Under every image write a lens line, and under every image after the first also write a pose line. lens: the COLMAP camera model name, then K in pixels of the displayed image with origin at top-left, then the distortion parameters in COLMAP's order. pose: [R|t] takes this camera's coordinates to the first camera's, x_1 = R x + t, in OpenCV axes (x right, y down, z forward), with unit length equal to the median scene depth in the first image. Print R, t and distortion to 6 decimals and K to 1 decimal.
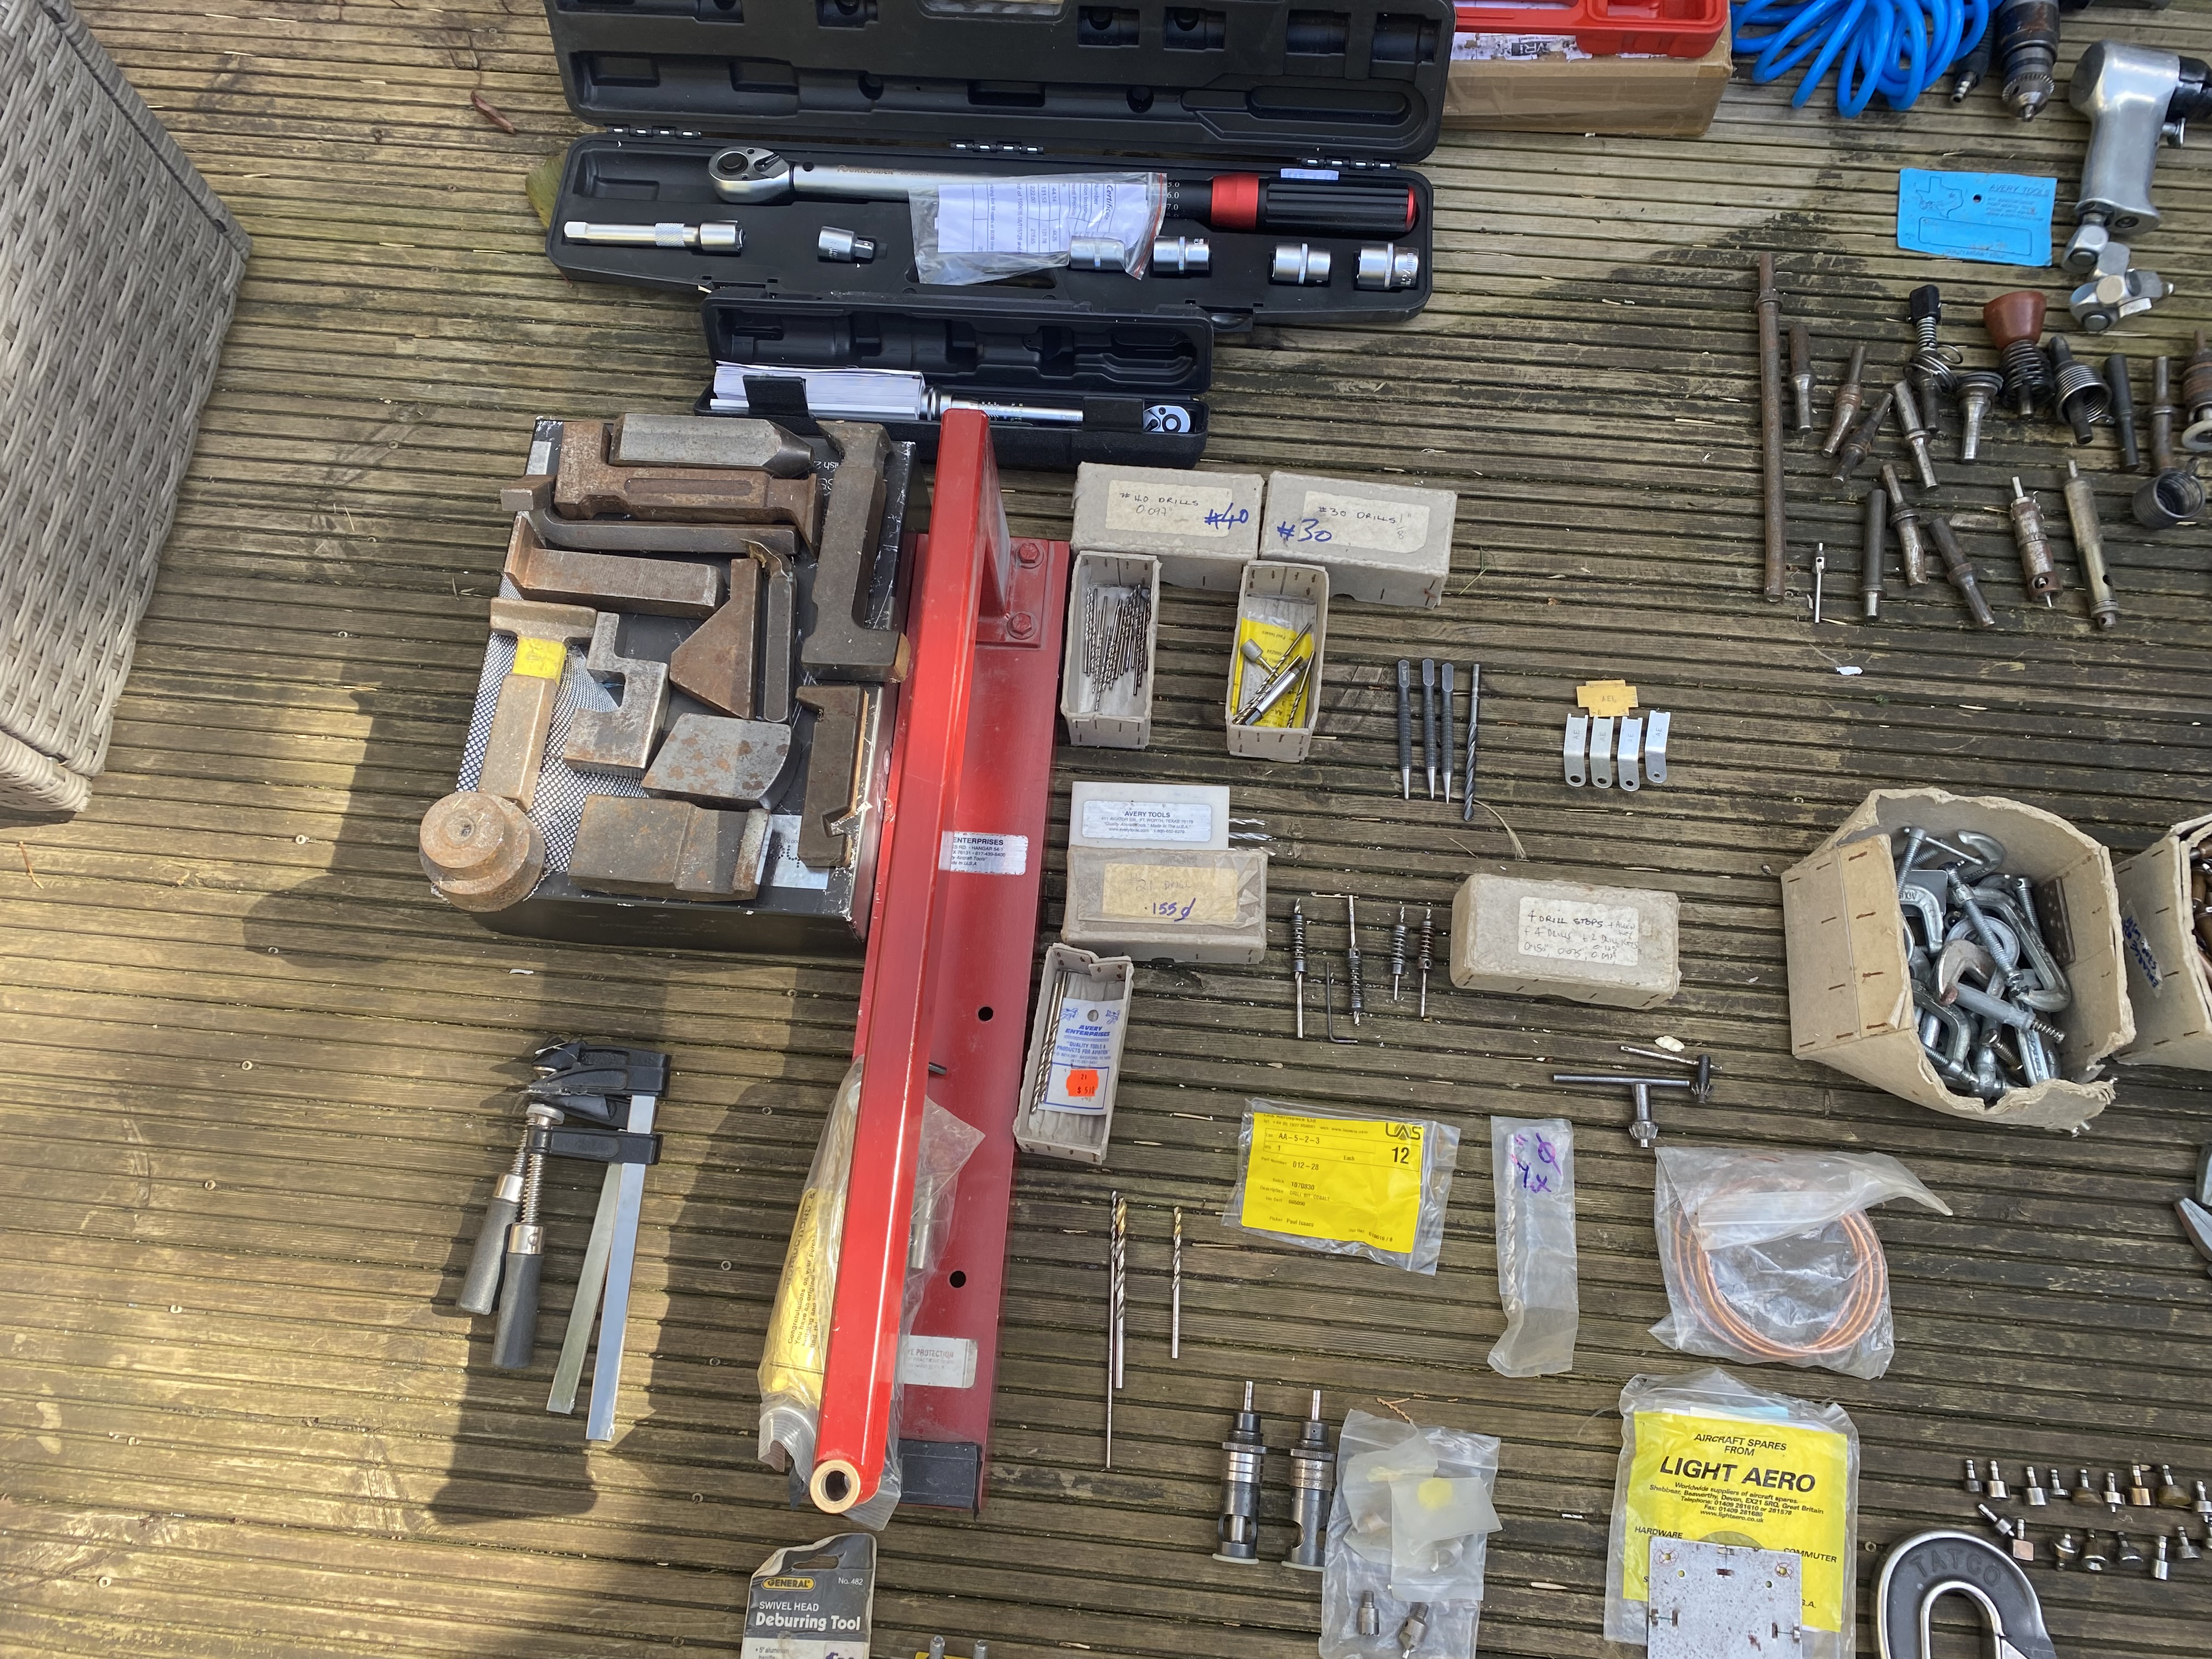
lens RADIAL K [[1730.5, 0, 1106.5], [0, 1730.5, 796.8], [0, 0, 1]] dist [0.025922, -0.034145]
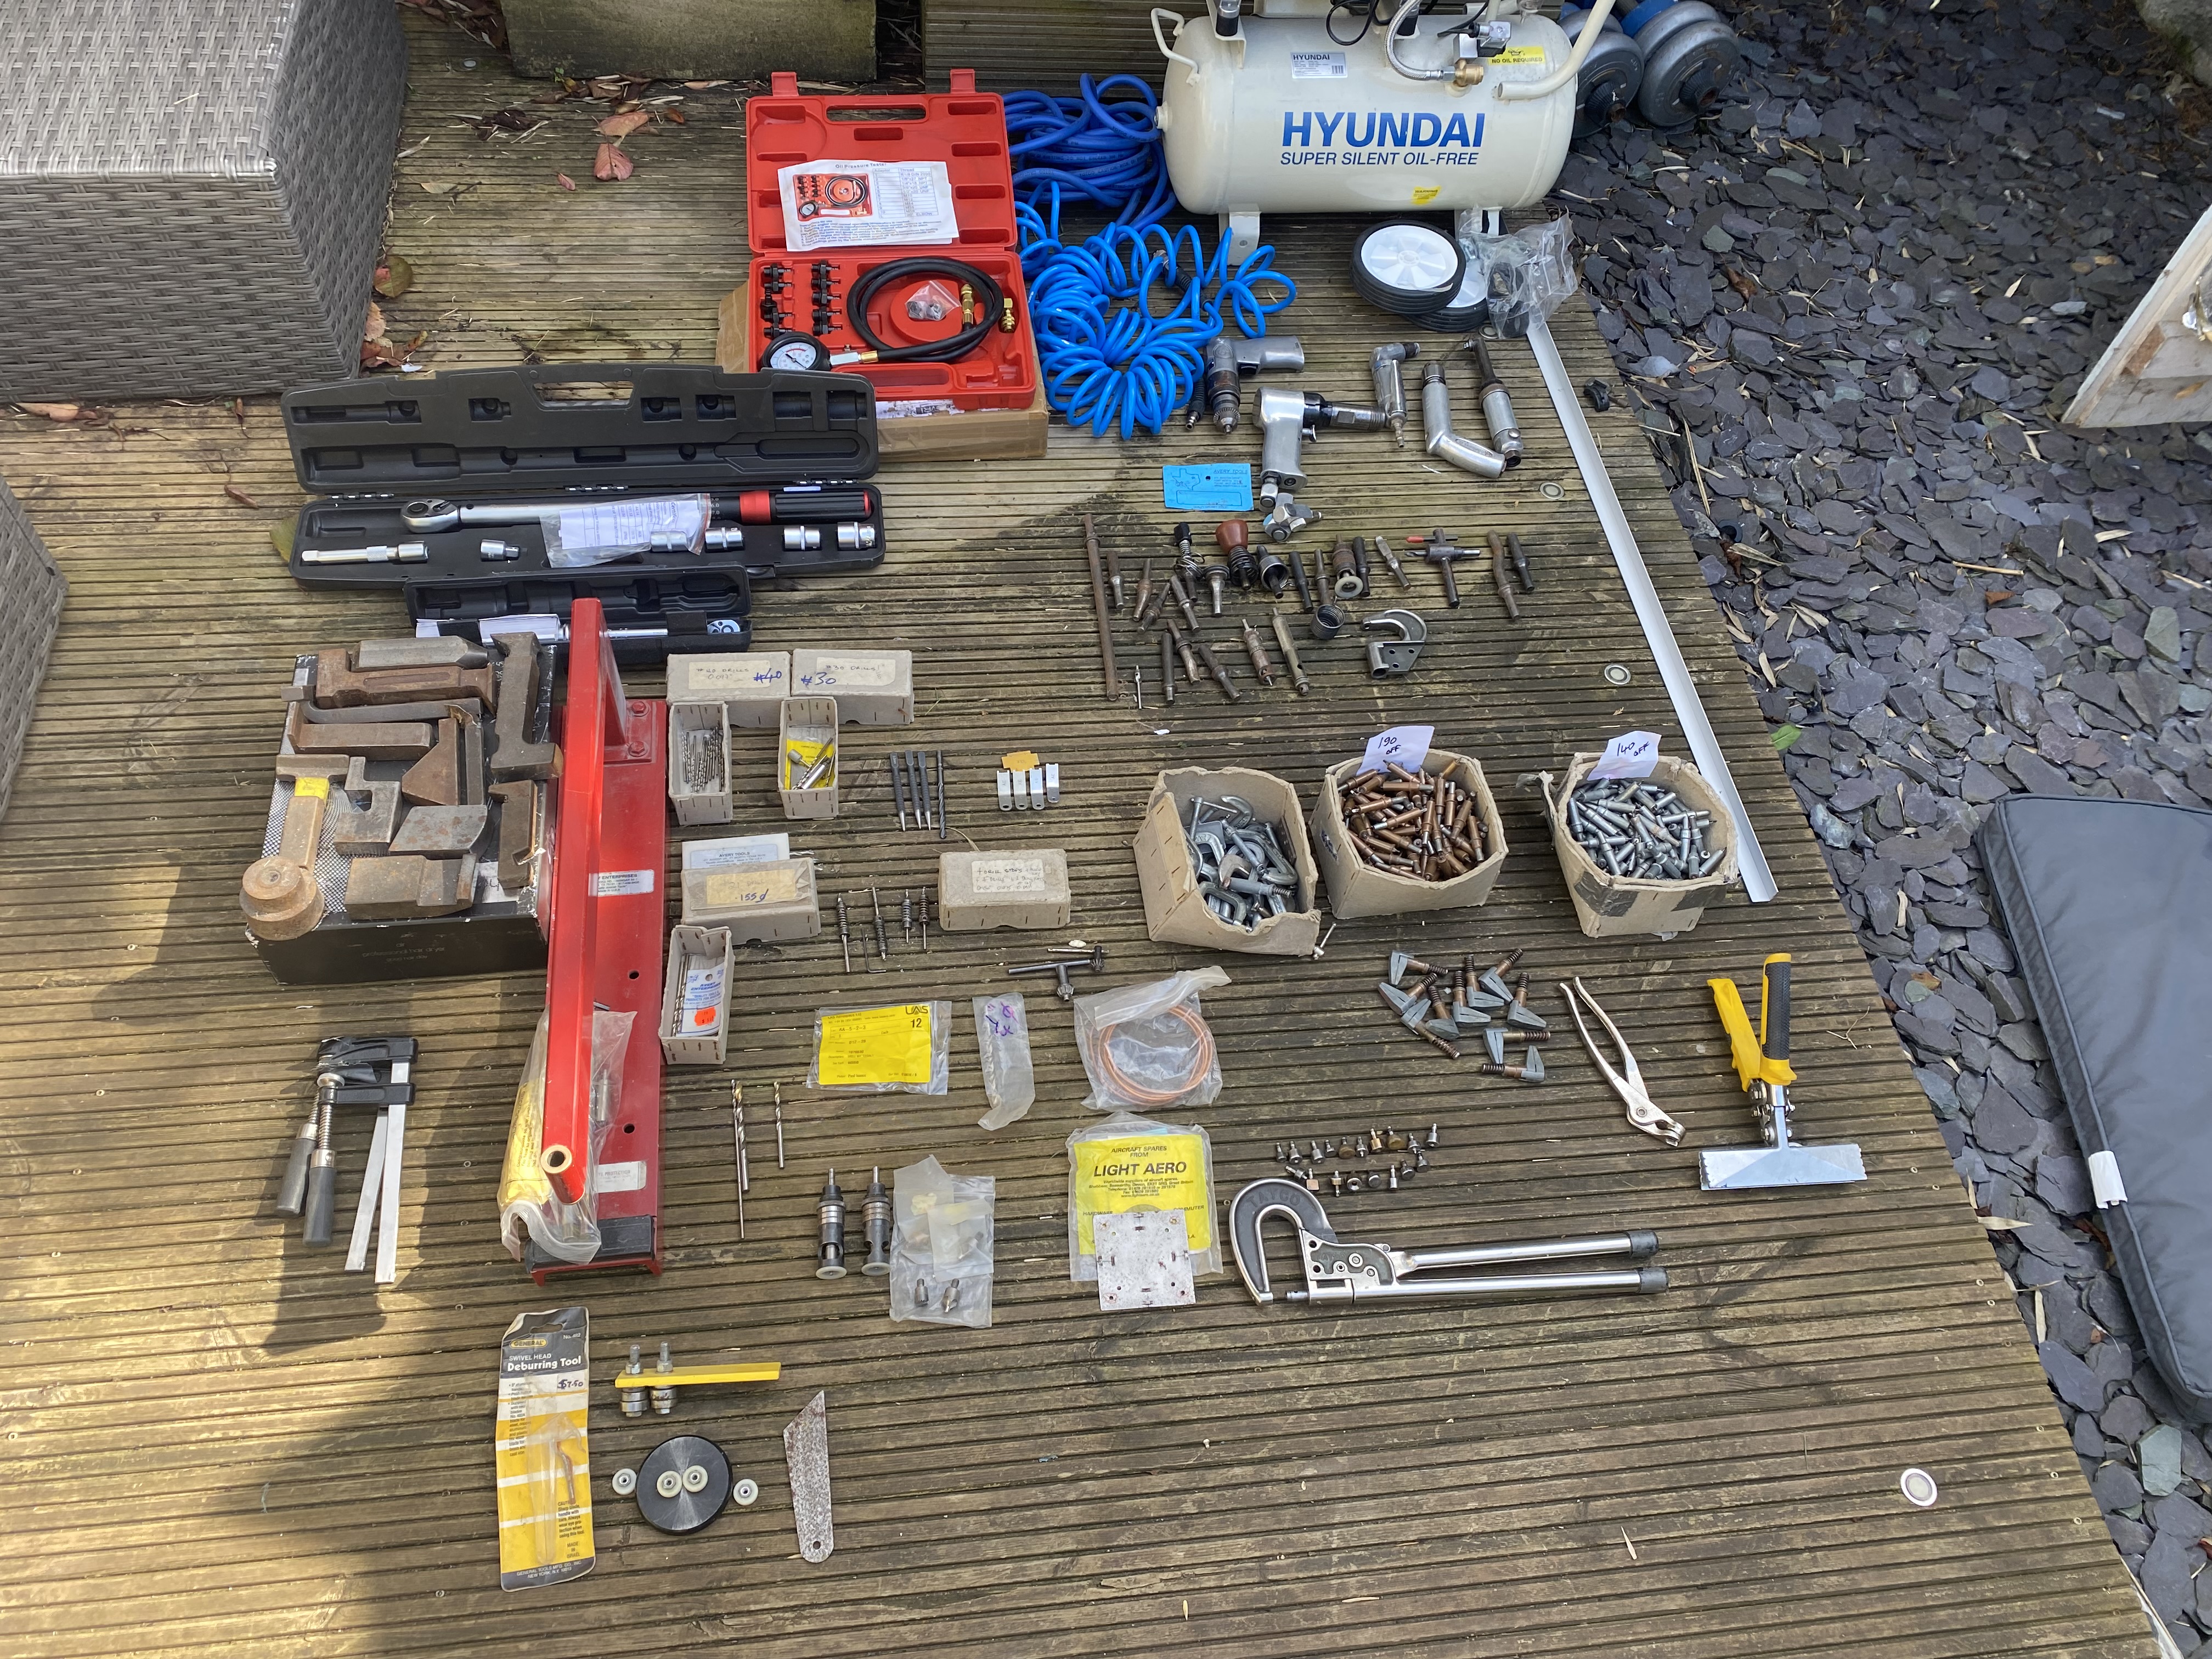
lens RADIAL K [[1730.5, 0, 1106.5], [0, 1730.5, 796.8], [0, 0, 1]] dist [0.025922, -0.034145]
pose [[0.972191, -0.105563, 0.209050, 0.026845], [0.158411, 0.953870, -0.255025, 0.367572], [-0.172486, 0.281049, 0.944066, -0.480516]]
